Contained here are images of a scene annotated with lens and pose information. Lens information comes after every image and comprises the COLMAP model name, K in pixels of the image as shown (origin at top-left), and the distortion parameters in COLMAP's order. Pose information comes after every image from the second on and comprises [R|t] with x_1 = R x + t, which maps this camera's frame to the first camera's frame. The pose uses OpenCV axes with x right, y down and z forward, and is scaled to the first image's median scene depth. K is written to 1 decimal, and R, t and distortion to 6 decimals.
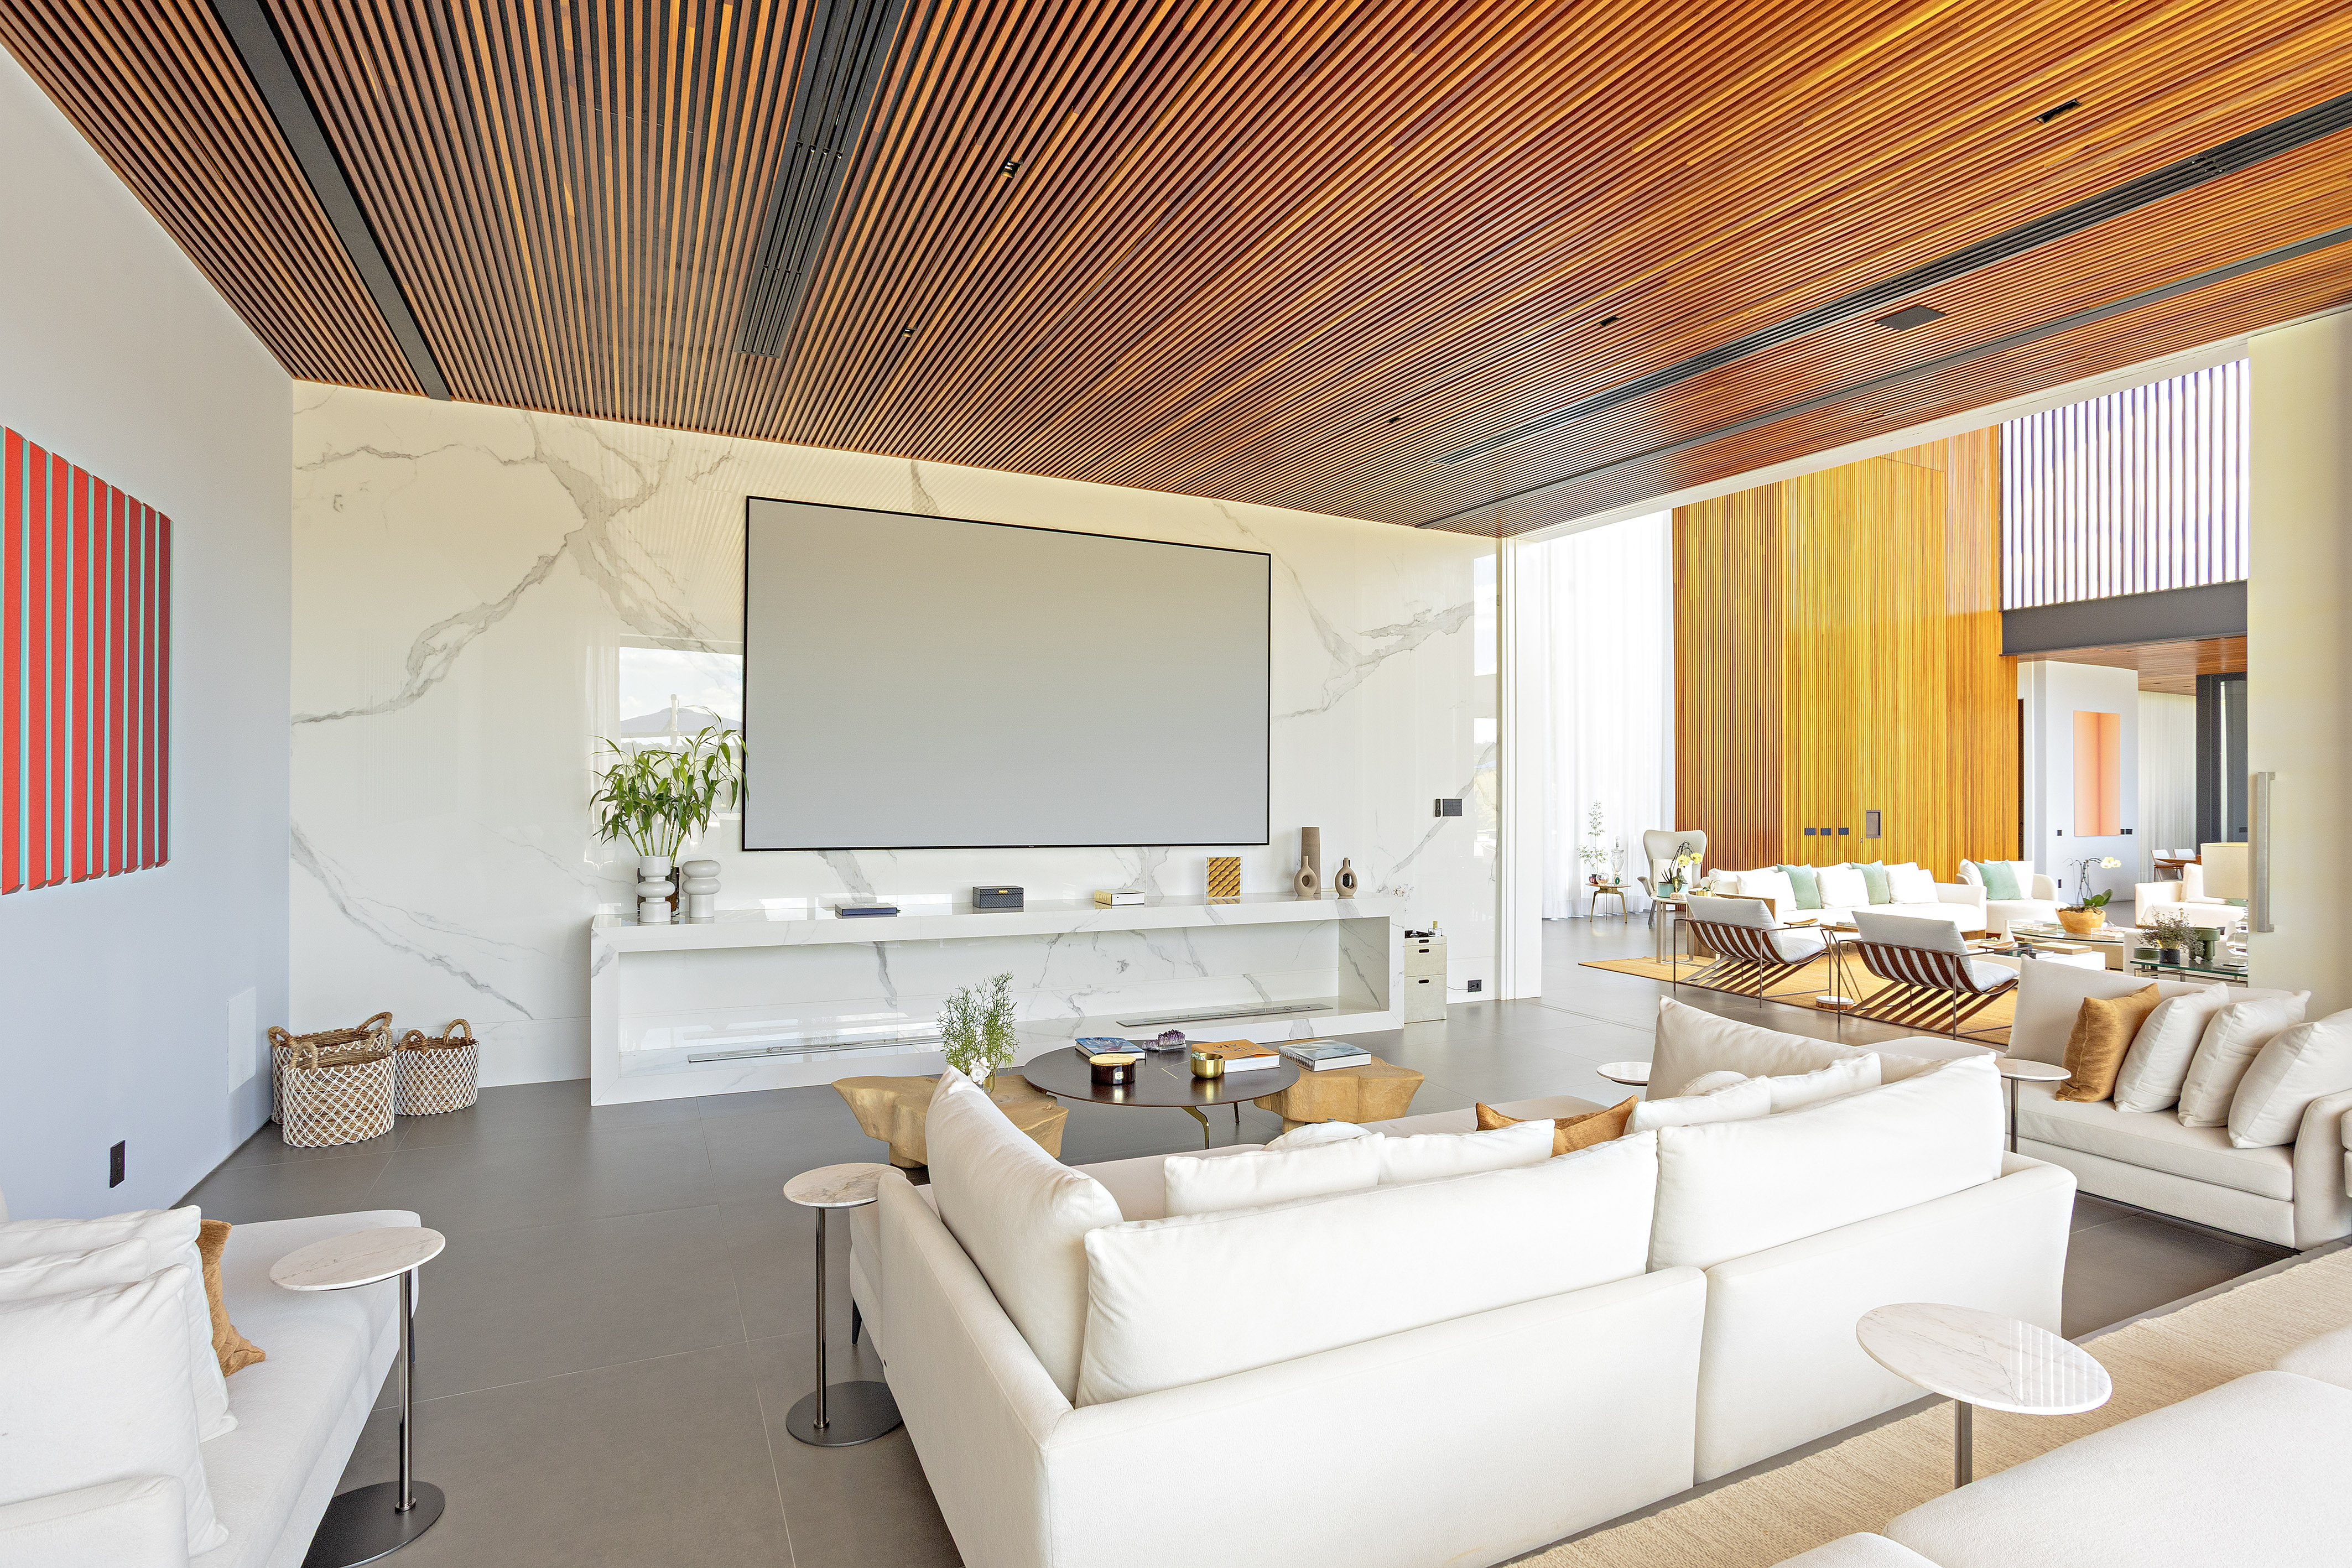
lens RADIAL K [[1179.4, 0, 1172.4], [0, 1179.4, 757.6], [0, 0, 1]] dist [-0.000930, -0.000379]
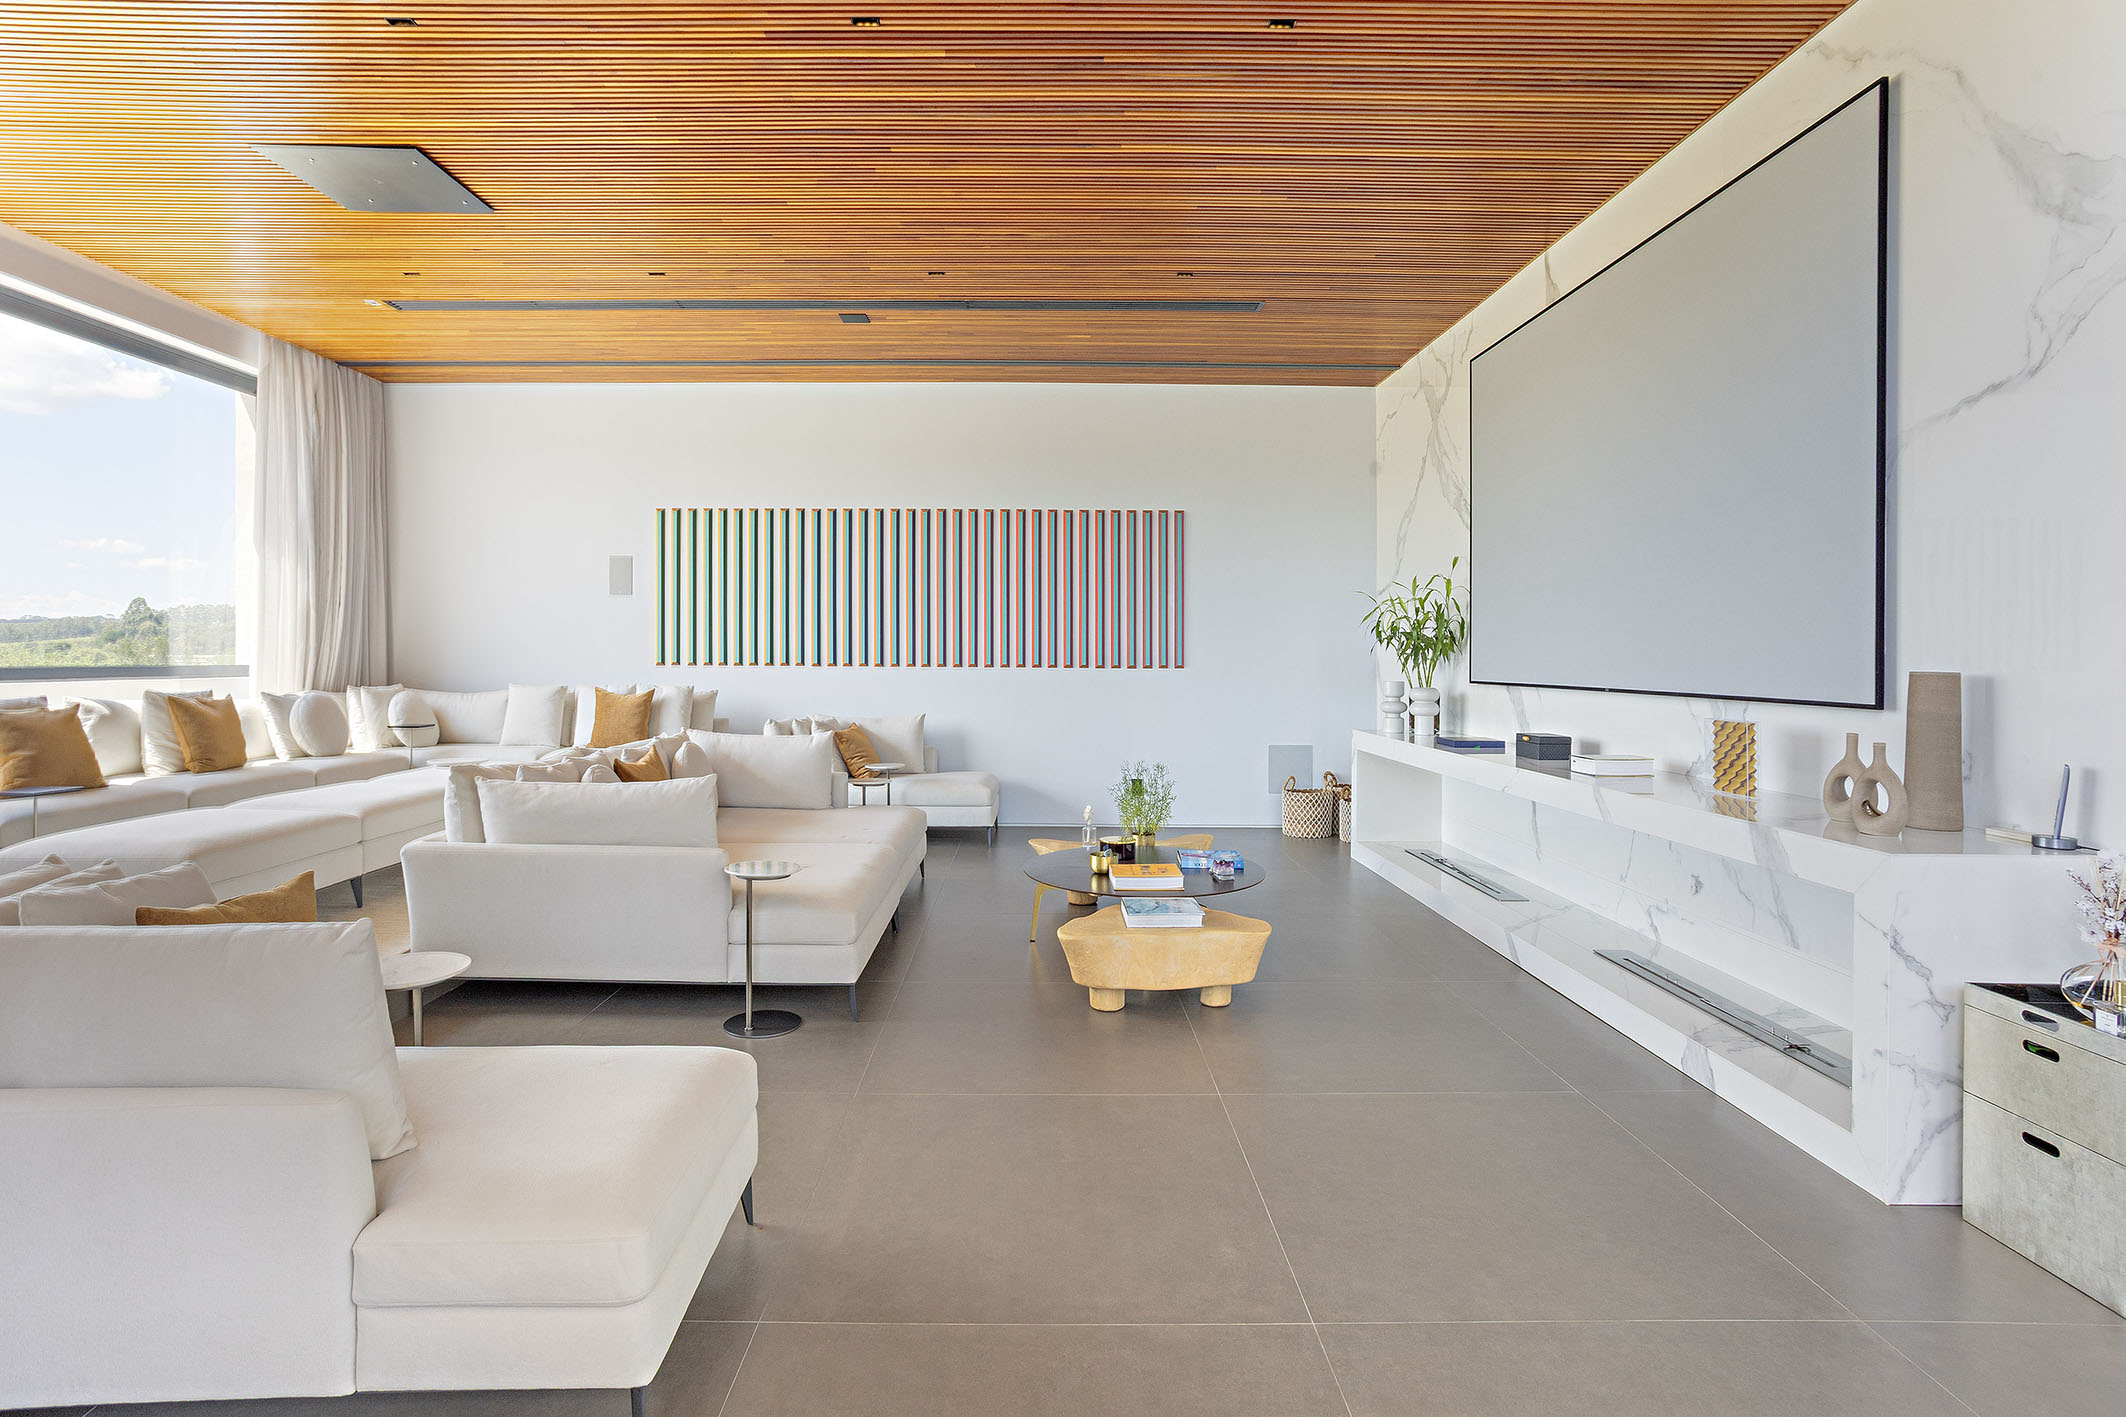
lens RADIAL K [[1066.1, 0, 1059.7], [0, 1066.1, 684.6], [0, 0, 1]] dist [-0.000930, -0.000379]
pose [[-0.404758, 0.006595, -0.914400, 0.576820], [0.002388, 0.999978, 0.006155, 0.059012], [0.914421, 0.000308, -0.404765, 0.848901]]
